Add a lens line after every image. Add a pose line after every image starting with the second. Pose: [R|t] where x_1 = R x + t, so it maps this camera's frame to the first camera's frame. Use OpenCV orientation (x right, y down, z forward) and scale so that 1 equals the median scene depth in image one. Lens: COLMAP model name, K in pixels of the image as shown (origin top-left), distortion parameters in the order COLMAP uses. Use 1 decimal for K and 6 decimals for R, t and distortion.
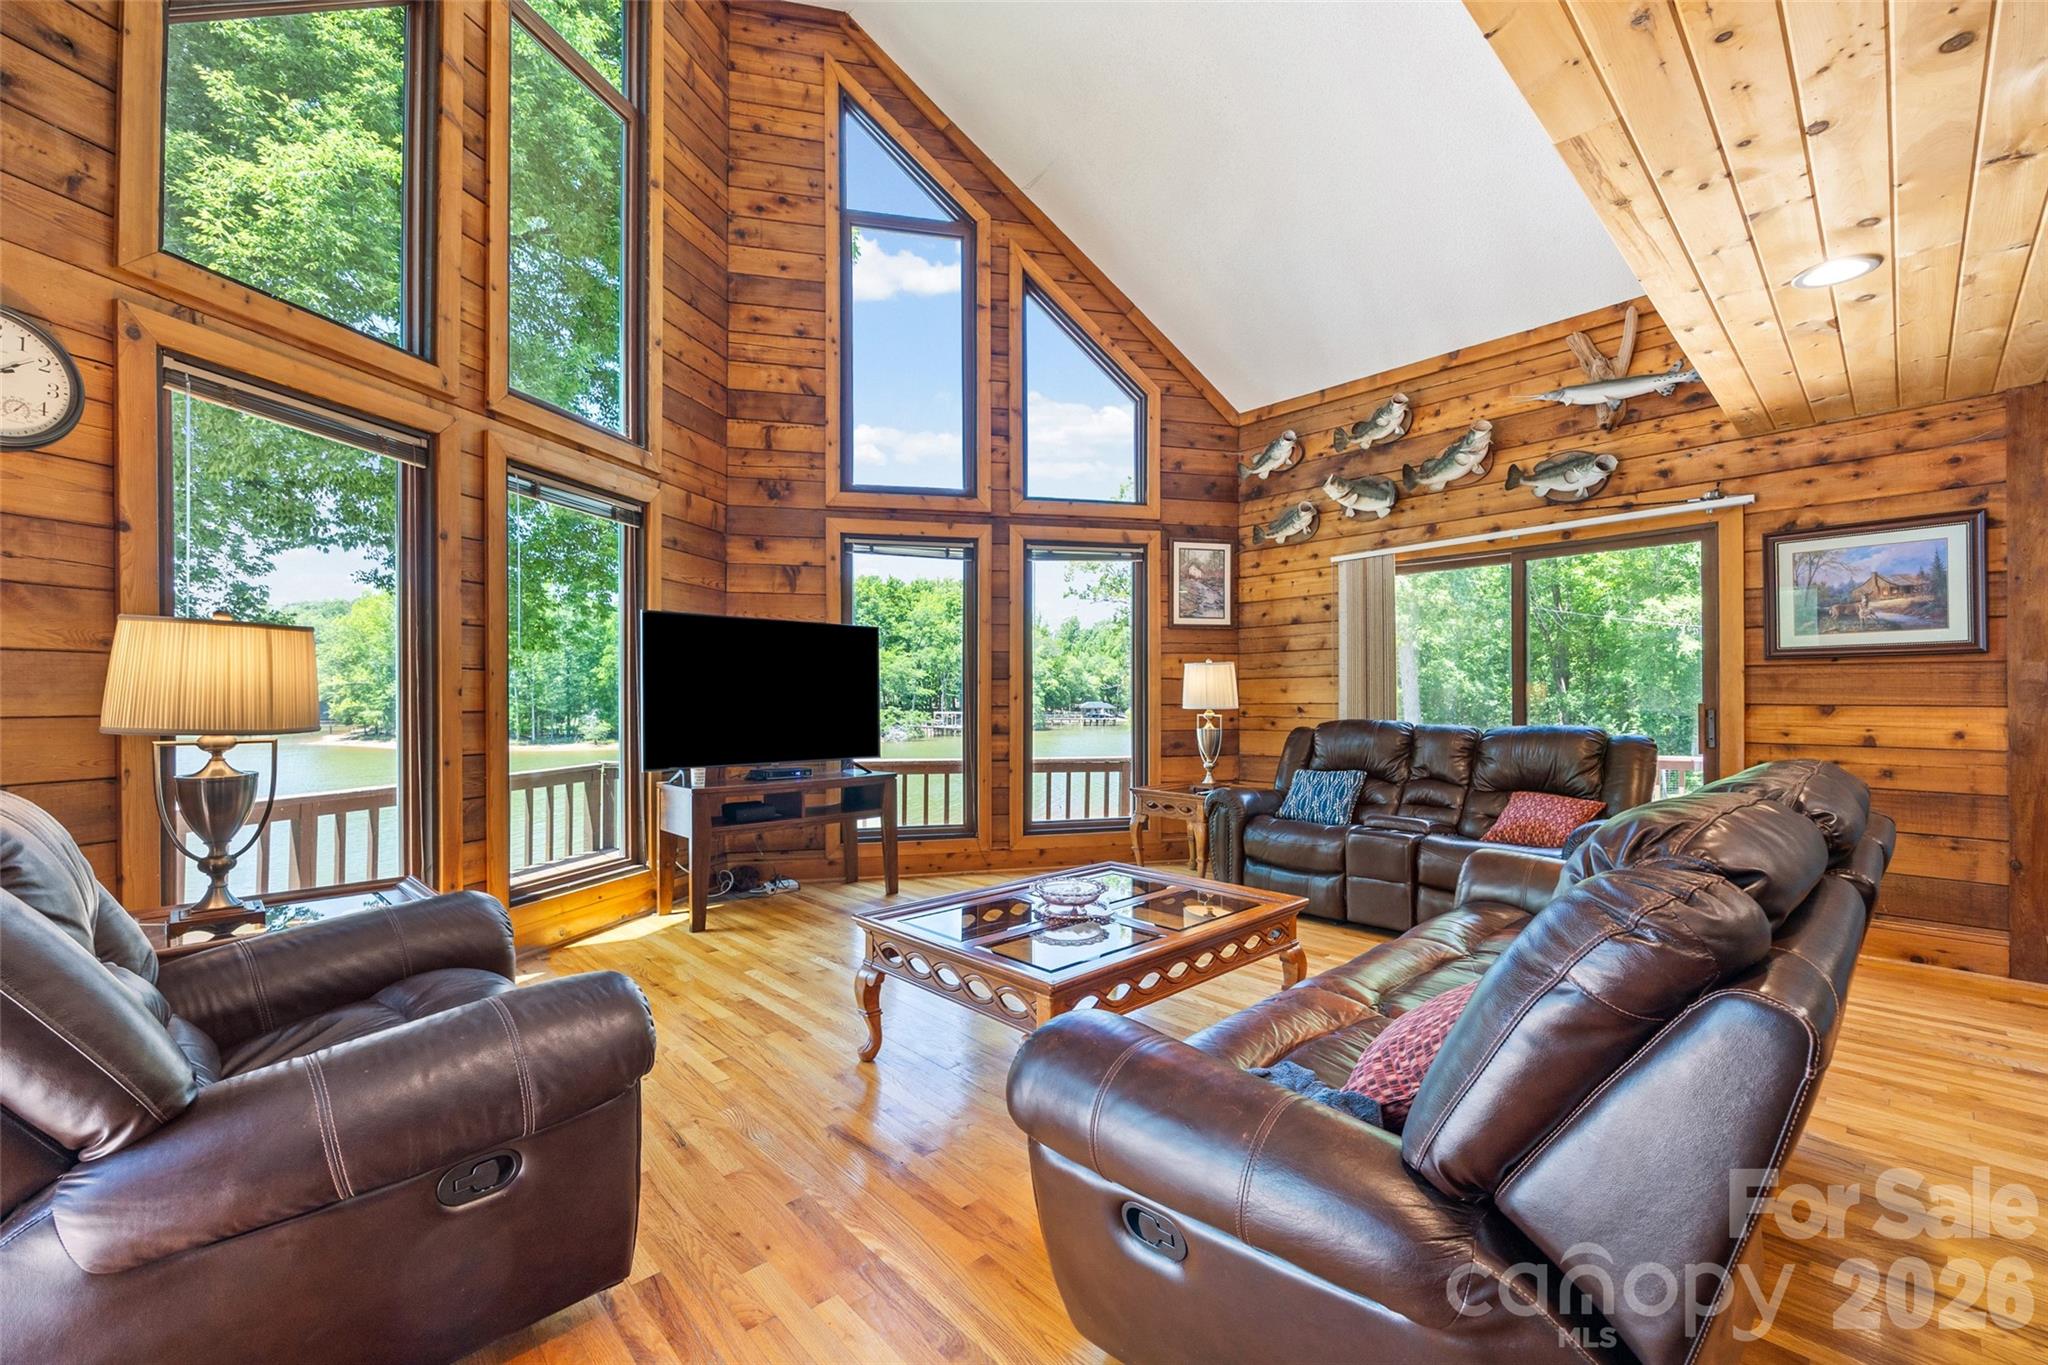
lens RADIAL K [[819.4, 0, 1024.7], [0, 819.4, 691.6], [0, 0, 1]] dist [0.001700, -0.000028]
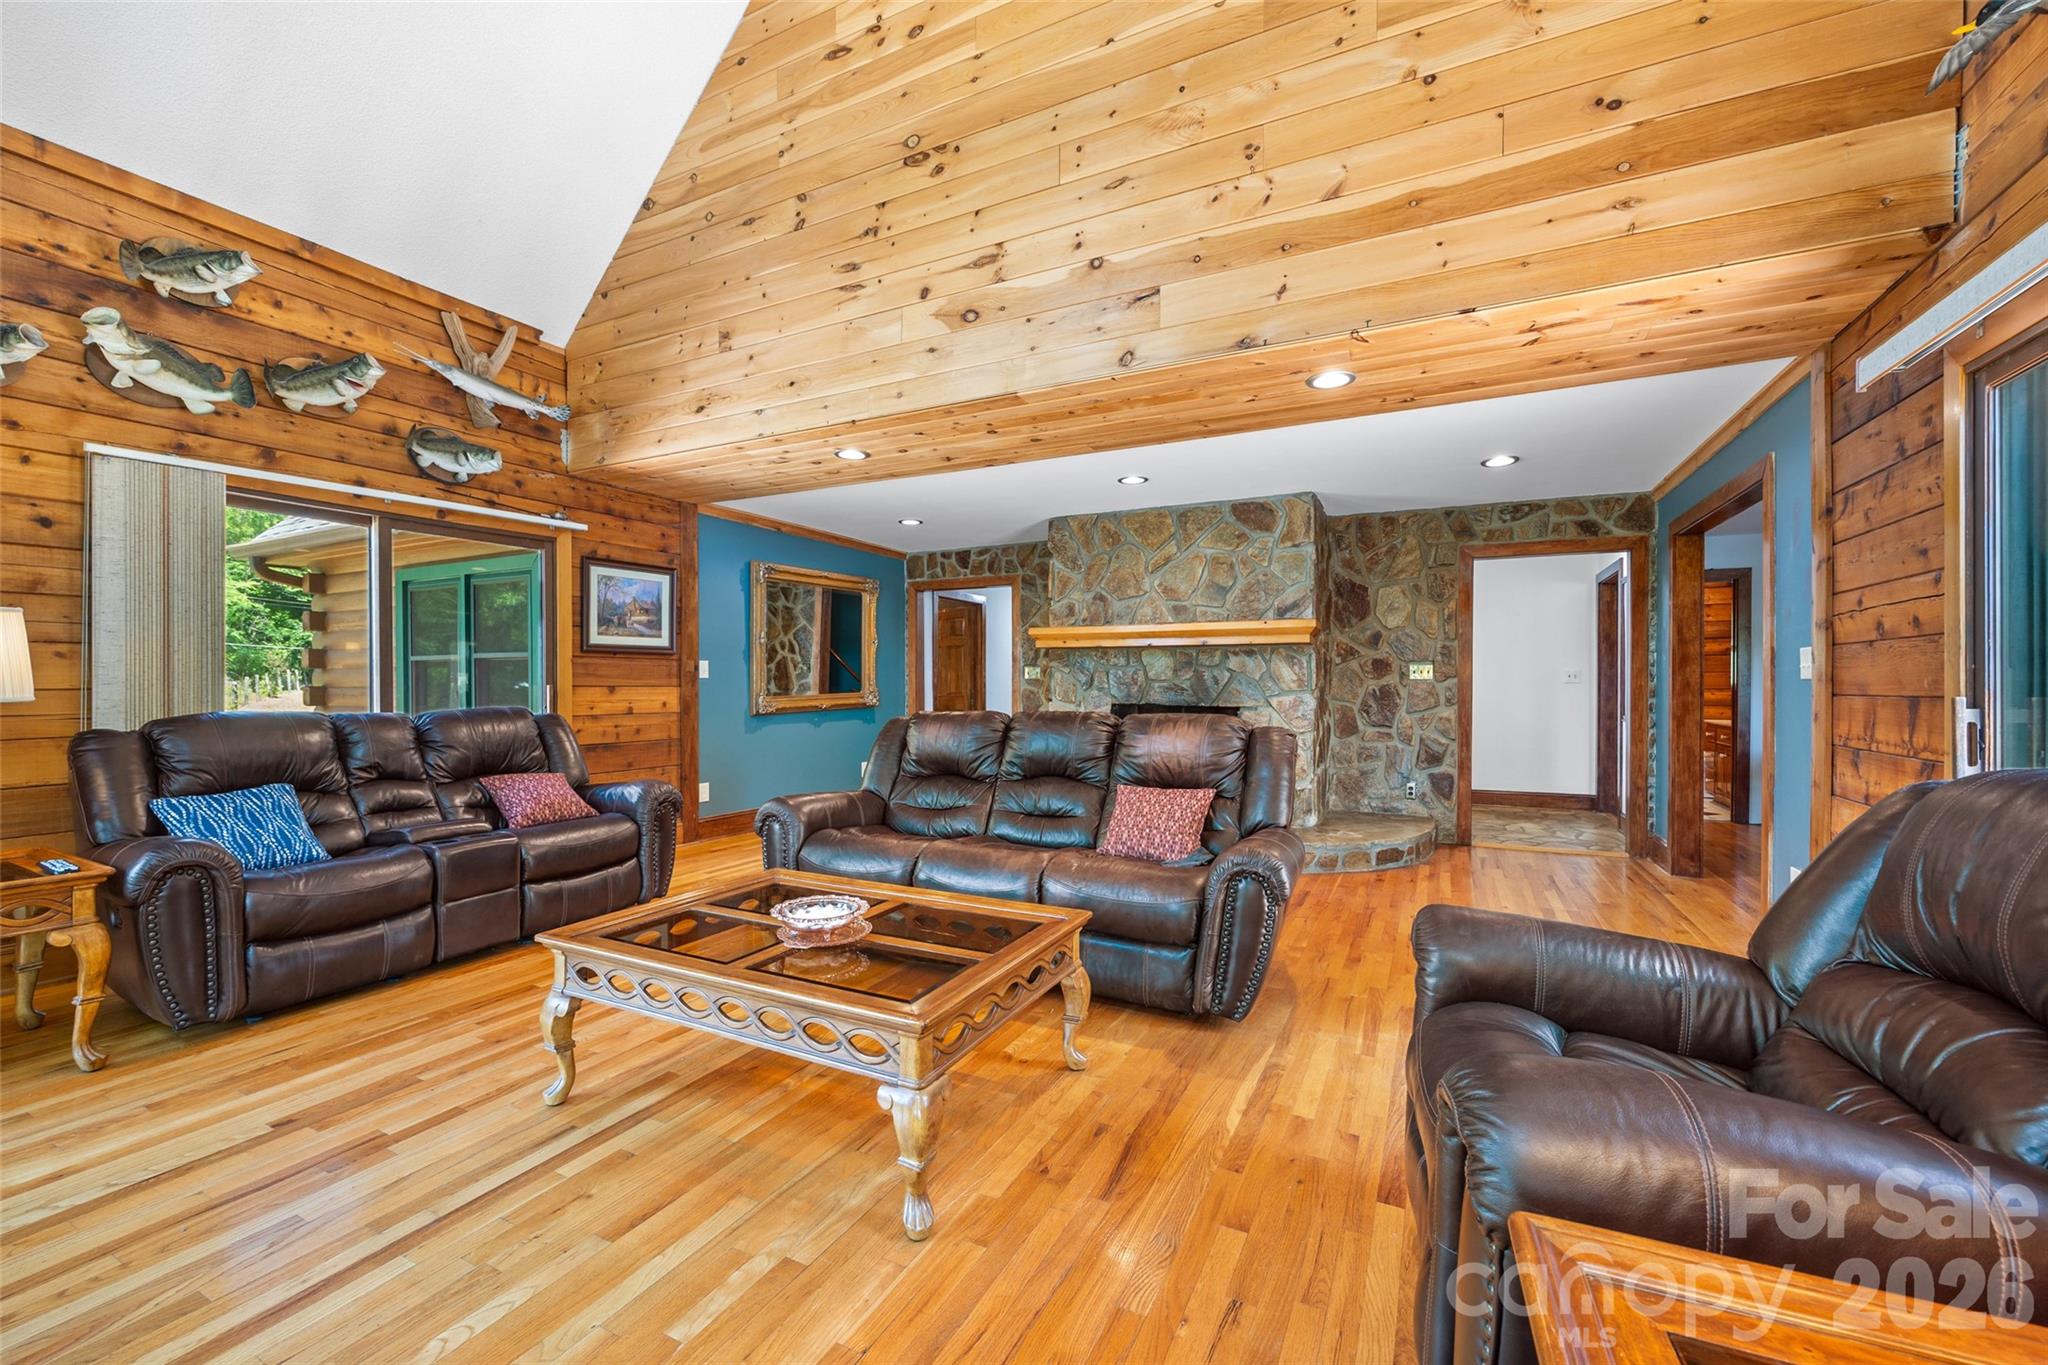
lens RADIAL K [[819.4, 0, 1023.1], [0, 819.4, 680.8], [0, 0, 1]] dist [0.001700, -0.000028]
pose [[-0.343282, 0.008363, 0.939195, -0.572262], [0.003382, 0.999965, -0.007668, 0.019833], [-0.939226, 0.000544, -0.343299, 0.800798]]
